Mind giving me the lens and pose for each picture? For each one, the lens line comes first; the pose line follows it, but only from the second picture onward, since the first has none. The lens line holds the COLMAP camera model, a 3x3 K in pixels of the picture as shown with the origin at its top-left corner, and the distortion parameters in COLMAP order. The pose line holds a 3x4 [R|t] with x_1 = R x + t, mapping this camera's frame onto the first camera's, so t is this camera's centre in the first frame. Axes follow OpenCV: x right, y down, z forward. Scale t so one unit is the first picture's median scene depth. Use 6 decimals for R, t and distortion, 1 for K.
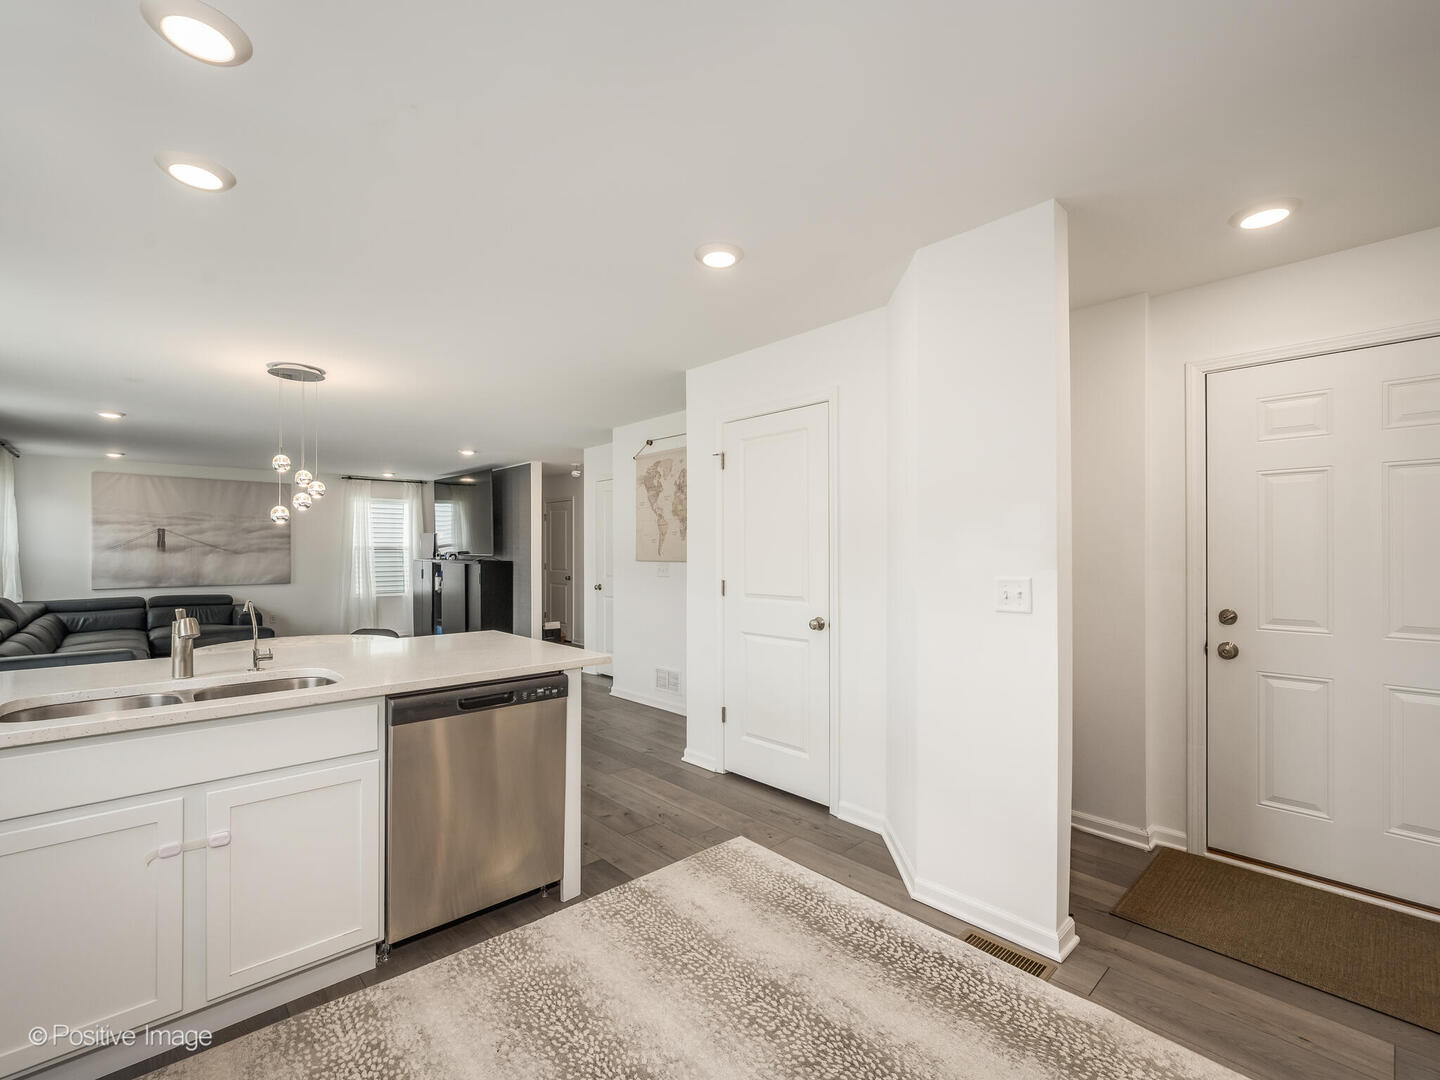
lens RADIAL K [[638.7, 0, 720.2], [0, 638.7, 548.7], [0, 0, 1]] dist [0.000144, -0.000010]
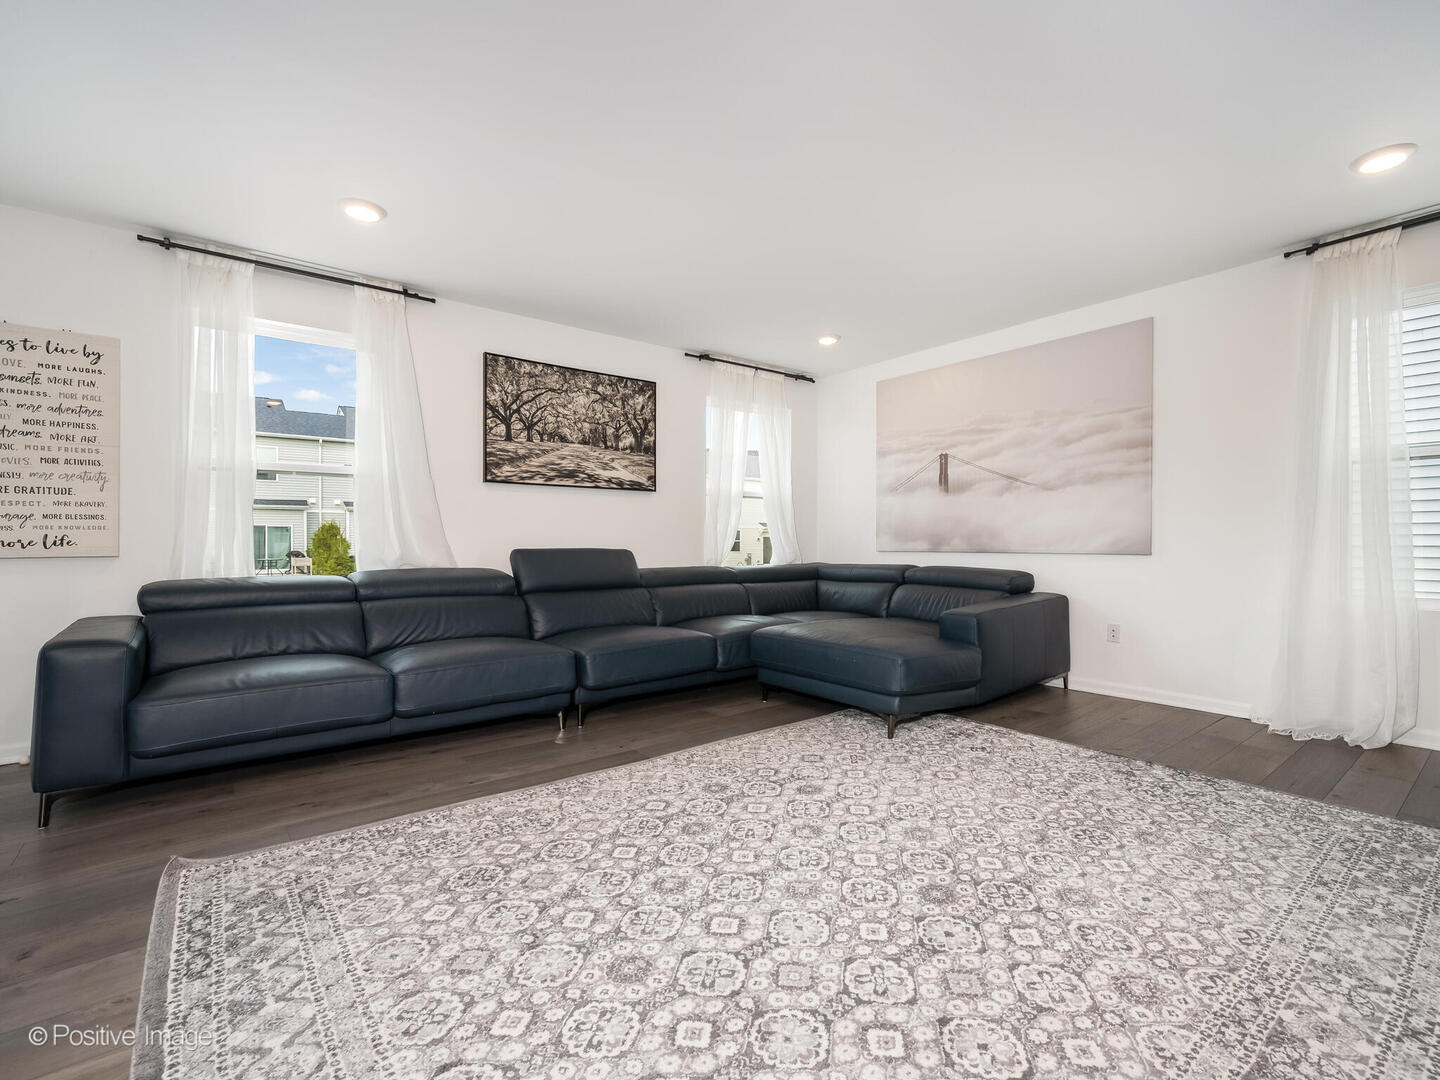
lens RADIAL K [[650.9, 0, 720.1], [0, 650.9, 537.3], [0, 0, 1]] dist [-0.000043, -0.000002]
pose [[-0.080094, -0.000962, -0.996787, -0.252002], [0.007381, 0.999972, -0.001558, 0.045788], [0.996760, -0.007482, -0.080085, 0.835808]]
